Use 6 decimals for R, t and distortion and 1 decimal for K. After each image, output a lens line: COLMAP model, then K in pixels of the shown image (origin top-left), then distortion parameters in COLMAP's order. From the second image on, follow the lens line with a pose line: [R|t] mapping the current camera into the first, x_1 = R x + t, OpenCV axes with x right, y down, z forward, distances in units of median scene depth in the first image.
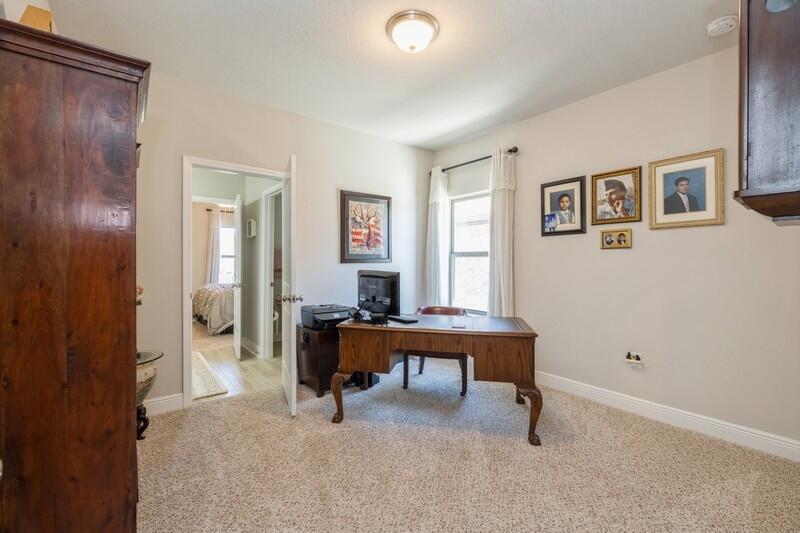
lens RADIAL K [[340.0, 0, 397.4], [0, 340.0, 258.0], [0, 0, 1]] dist [0.005762, 0.000575]
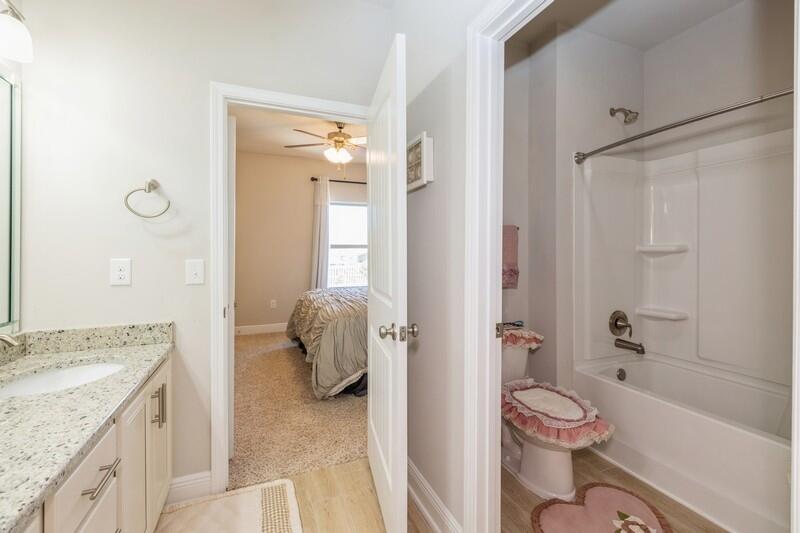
lens RADIAL K [[340.0, 0, 397.4], [0, 340.0, 258.0], [0, 0, 1]] dist [0.005762, 0.000575]
pose [[0.964437, 0.006770, -0.264225, -0.295031], [-0.001309, 0.999782, 0.020837, 0.005419], [0.264309, -0.019750, 0.964236, 0.535033]]
